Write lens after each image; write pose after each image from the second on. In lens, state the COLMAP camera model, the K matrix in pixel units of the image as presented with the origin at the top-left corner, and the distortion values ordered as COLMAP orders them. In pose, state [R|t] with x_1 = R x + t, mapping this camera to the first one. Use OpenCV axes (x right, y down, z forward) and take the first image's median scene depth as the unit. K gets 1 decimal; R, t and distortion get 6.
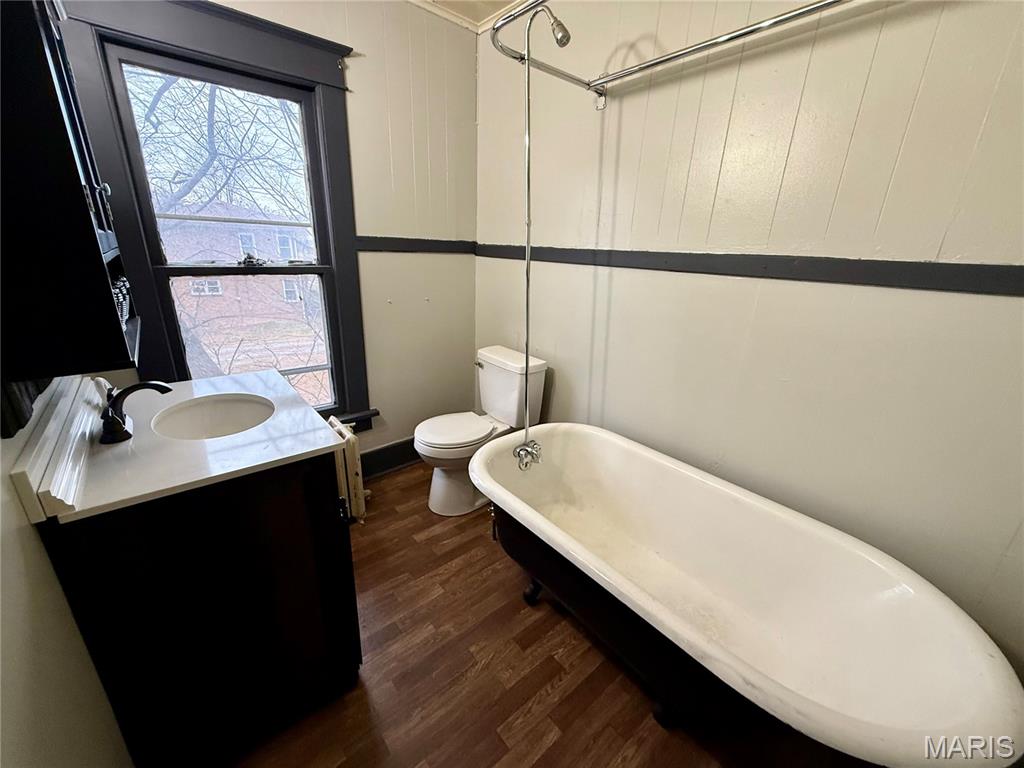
lens RADIAL K [[410.1, 0, 509.8], [0, 410.1, 386.7], [0, 0, 1]] dist [0.000807, -0.000183]
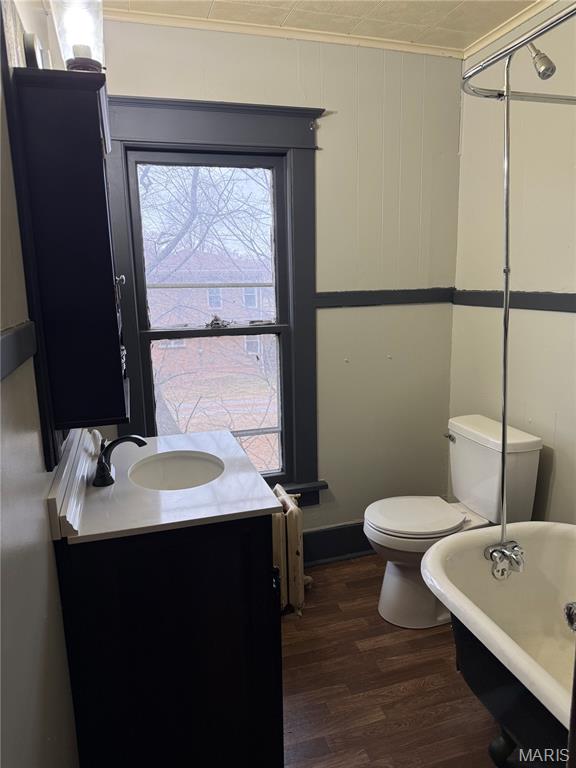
lens RADIAL K [[542.9, 0, 288.0], [0, 542.9, 384.0], [0, 0, 1]] dist [0.111792, -0.158486]
pose [[0.915267, 0.017478, -0.402469, 0.078013], [-0.075171, 0.988921, -0.128003, 0.004741], [0.395773, 0.147411, 0.906440, -0.134339]]
